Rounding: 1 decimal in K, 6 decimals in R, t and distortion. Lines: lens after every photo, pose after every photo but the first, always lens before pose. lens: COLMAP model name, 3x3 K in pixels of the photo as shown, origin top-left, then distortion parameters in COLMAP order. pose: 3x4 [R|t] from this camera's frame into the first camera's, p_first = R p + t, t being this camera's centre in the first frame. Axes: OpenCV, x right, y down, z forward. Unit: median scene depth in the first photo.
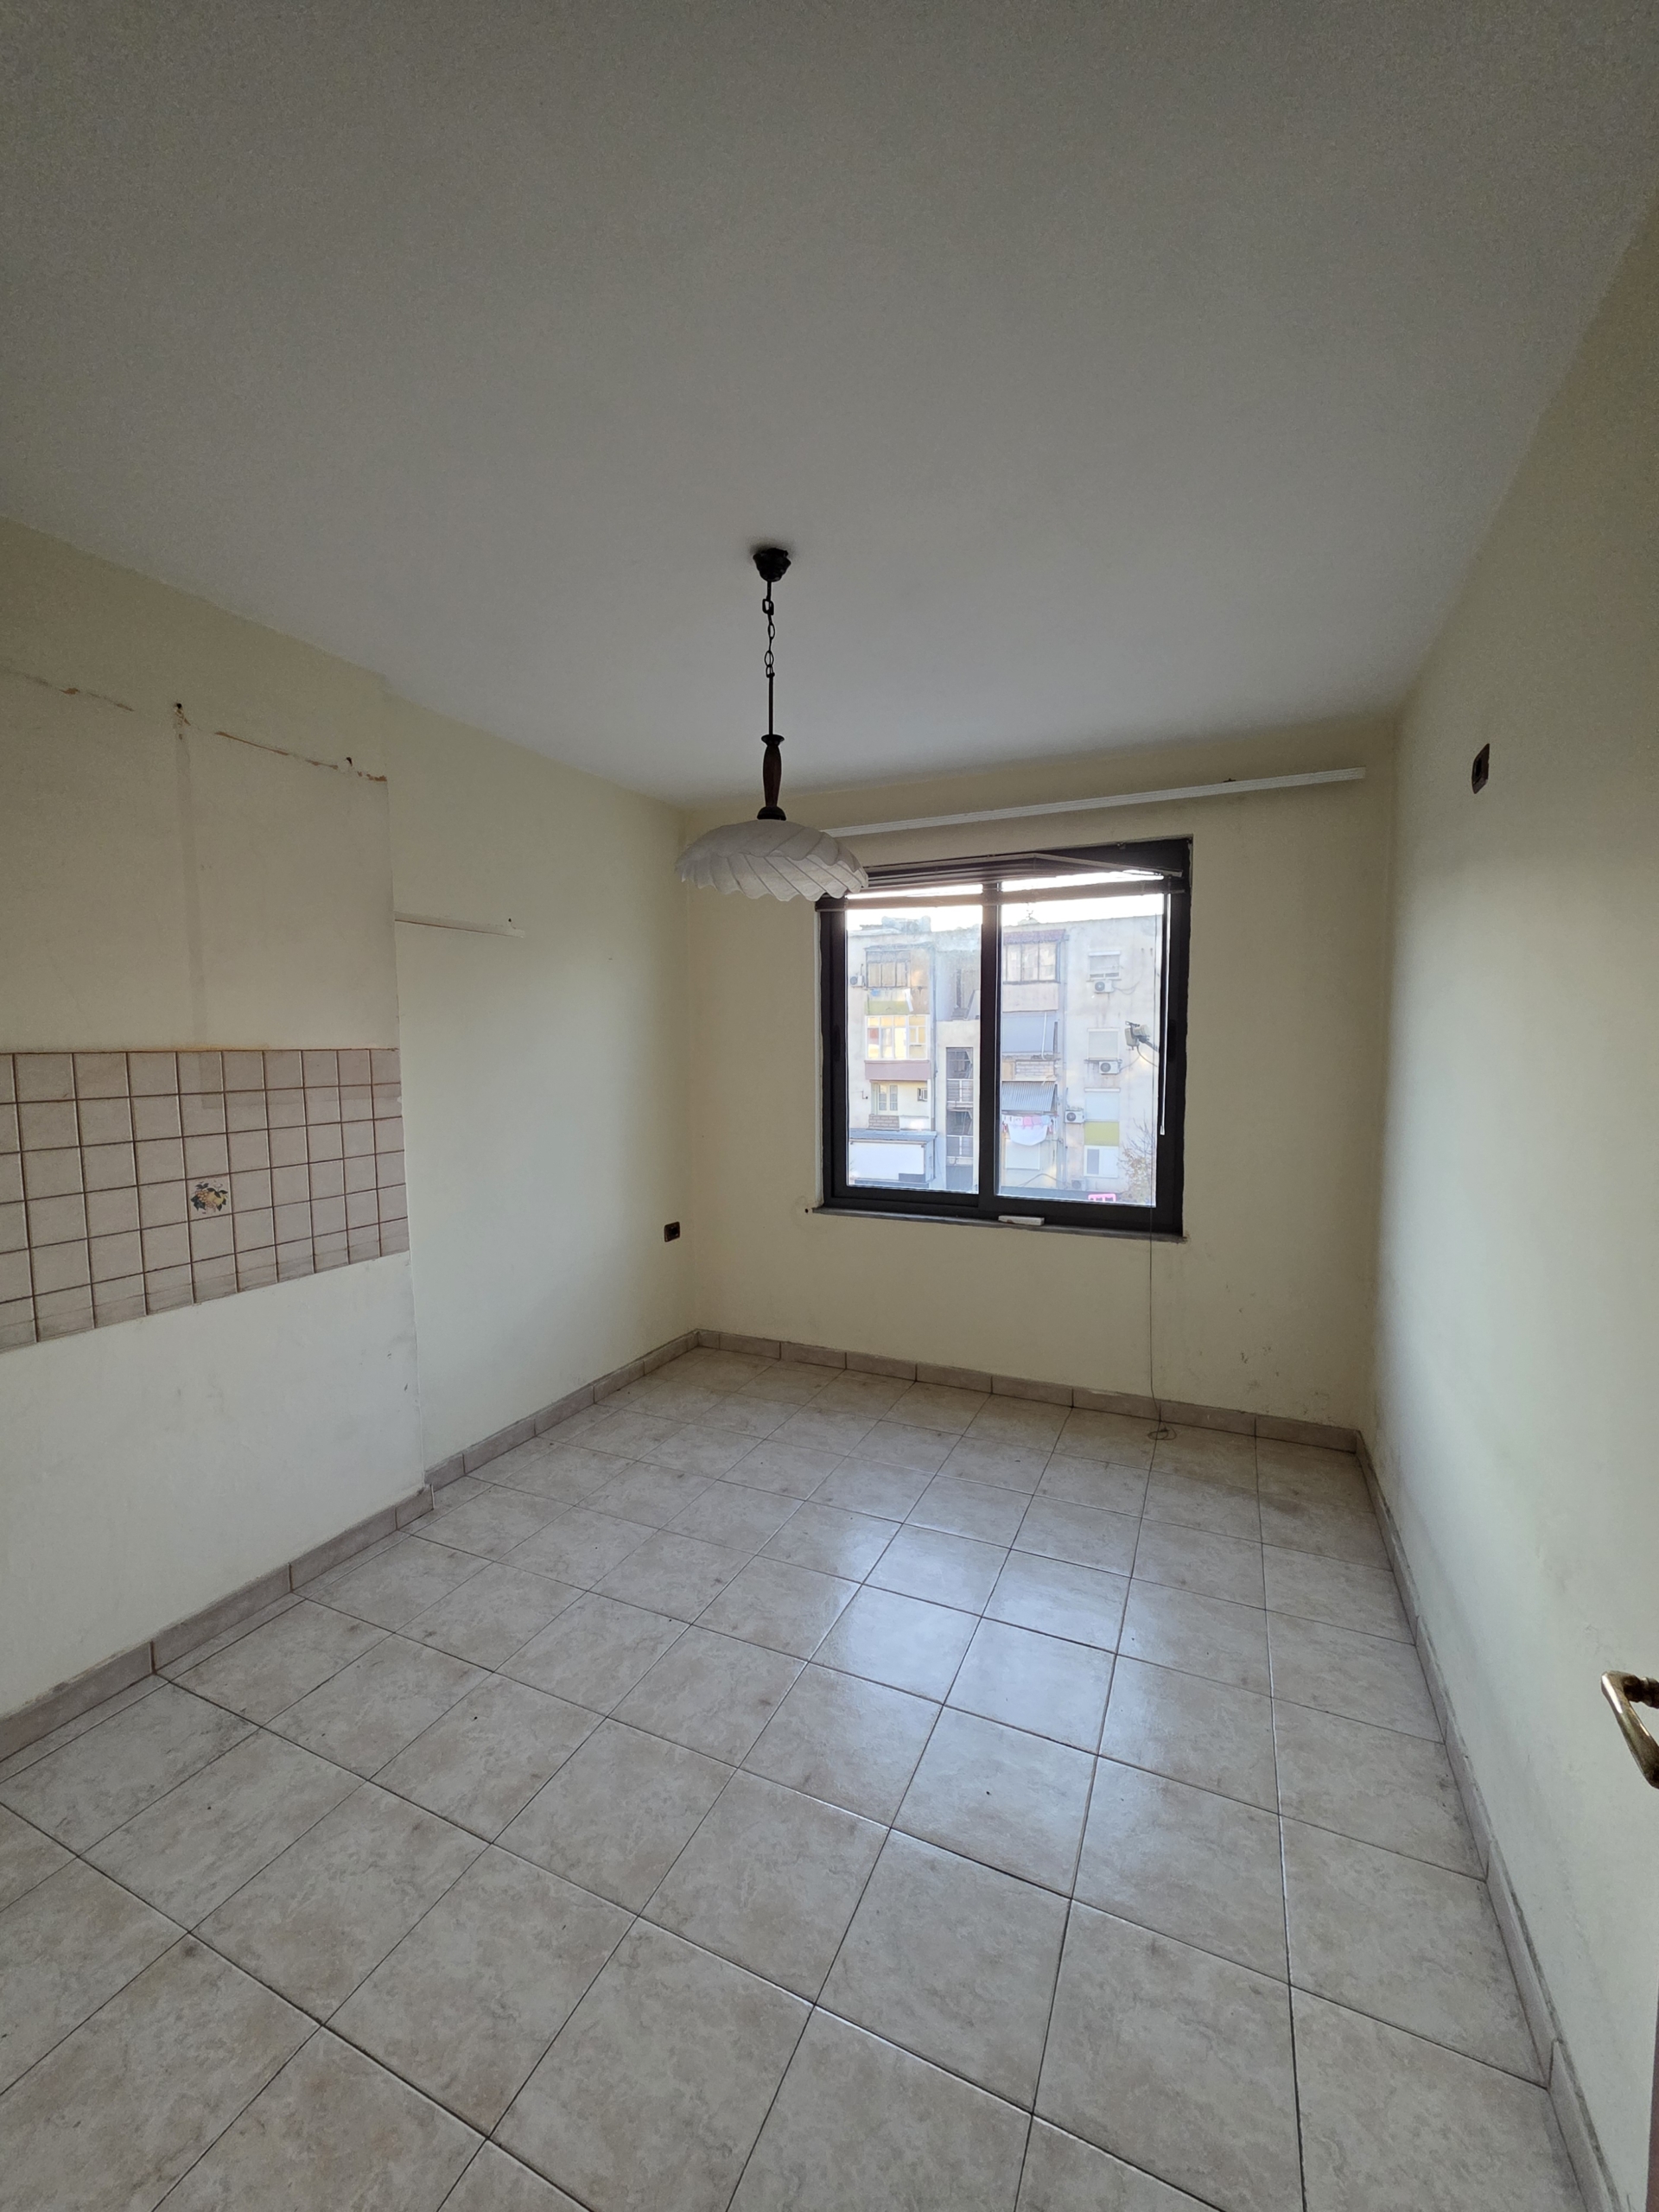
lens RADIAL K [[886.2, 0, 821.4], [0, 886.2, 1115.1], [0, 0, 1]] dist [0.002807, 0.001845]
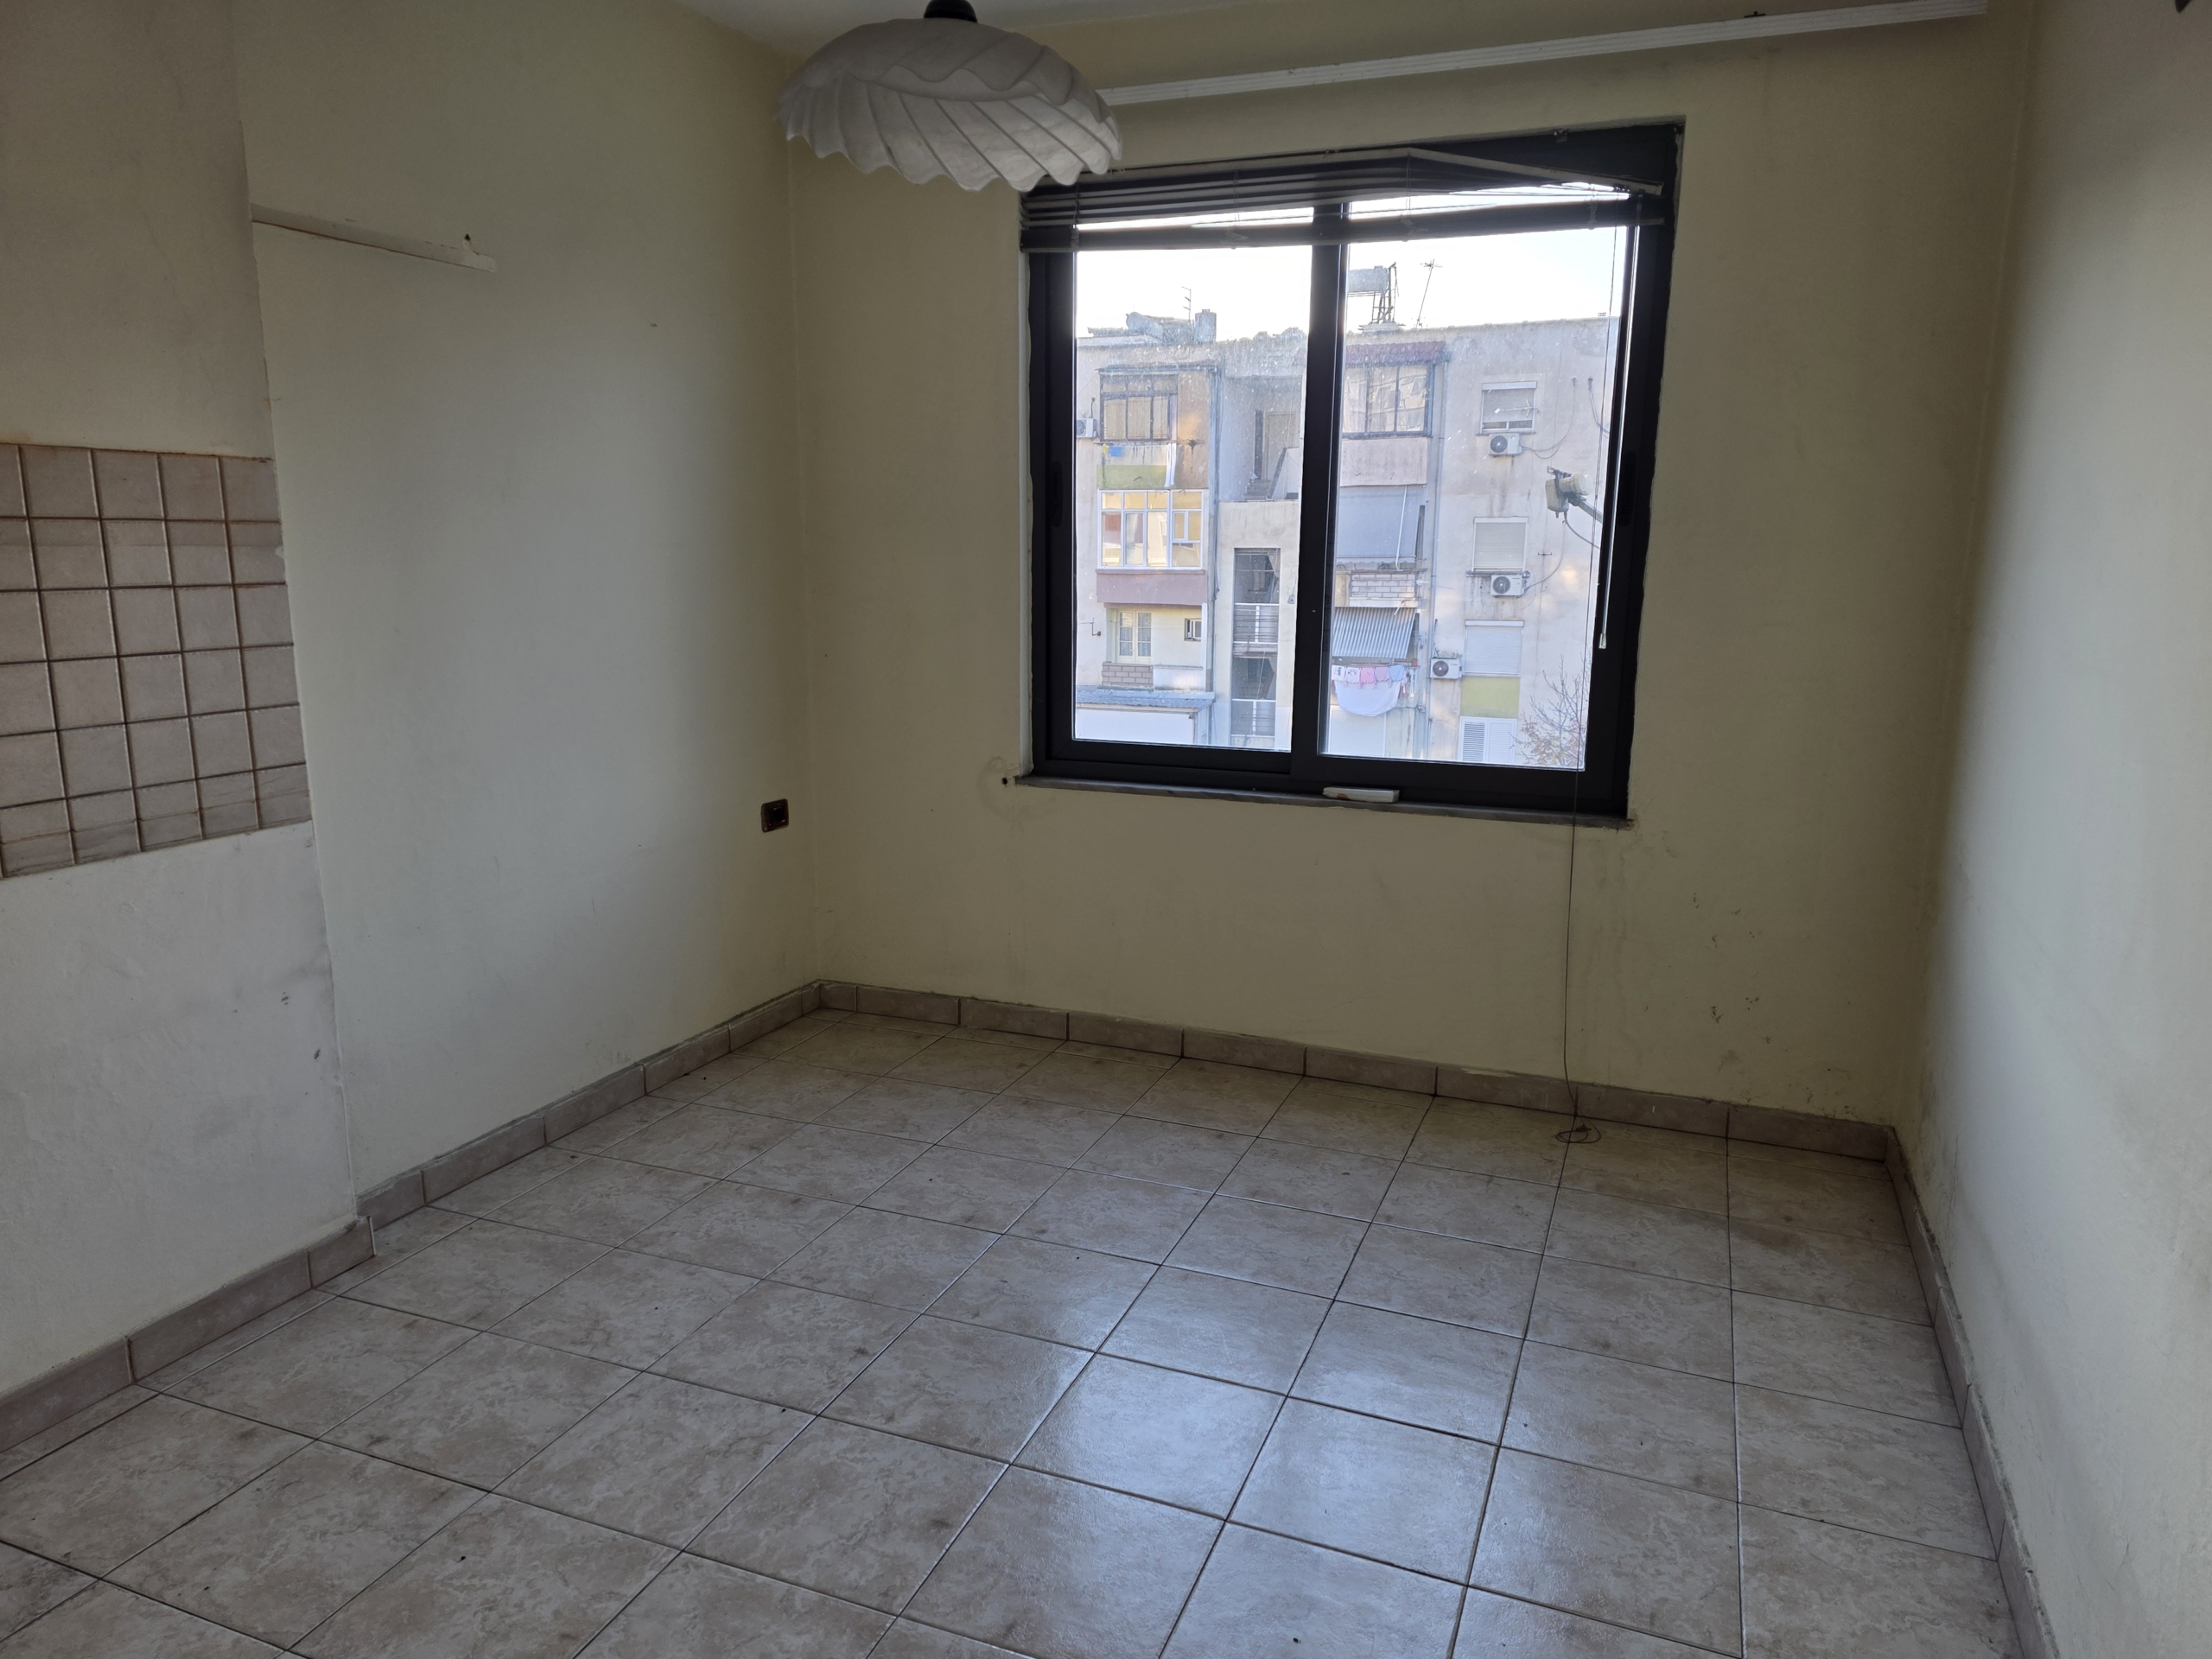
lens RADIAL K [[1492.0, 0, 1101.7], [0, 1492.0, 840.3], [0, 0, 1]] dist [0.062798, -0.050399]
pose [[0.998481, 0.005206, 0.054857, -0.008629], [-0.011513, 0.993266, 0.115283, 0.048429], [-0.053887, -0.115739, 0.991817, 0.000754]]
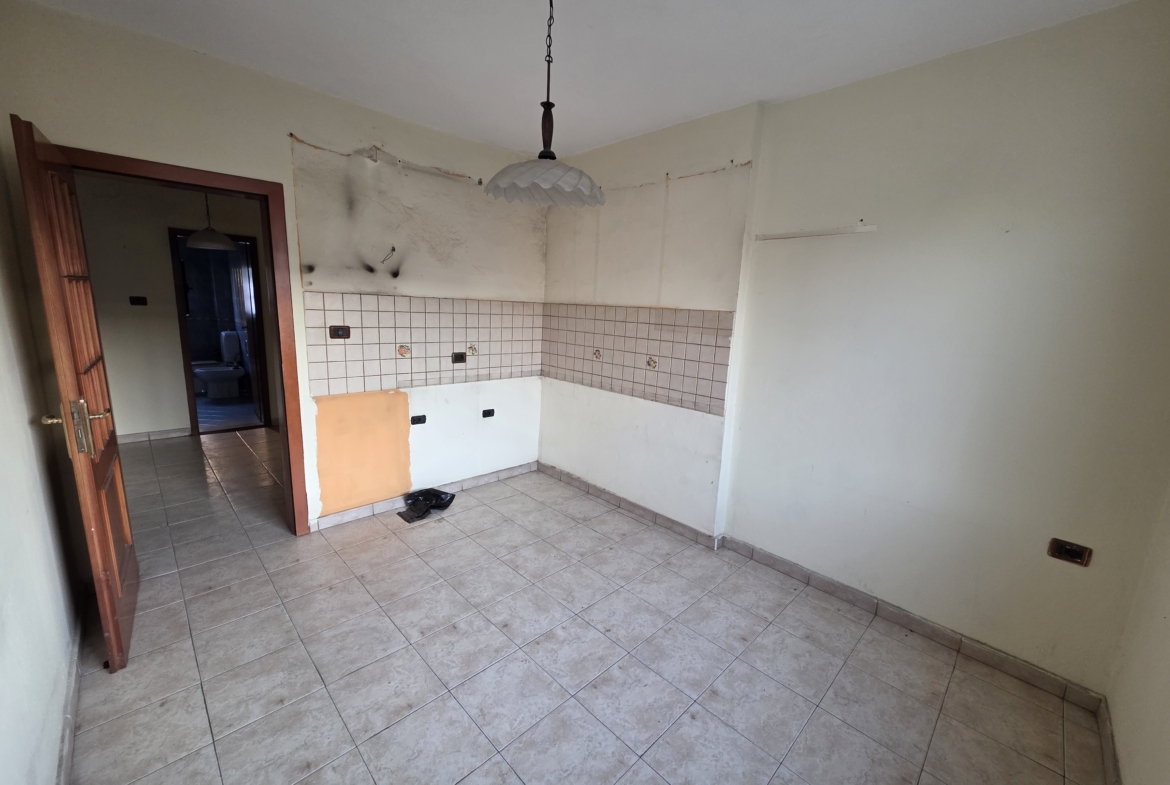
lens RADIAL K [[459.7, 0, 584.8], [0, 459.7, 392.9], [0, 0, 1]] dist [0.007875, -0.000013]
pose [[-0.352401, 0.170443, -0.920197, 0.582701], [-0.116748, 0.967587, 0.223931, -0.092151], [0.928538, 0.186344, -0.321080, 1.080799]]
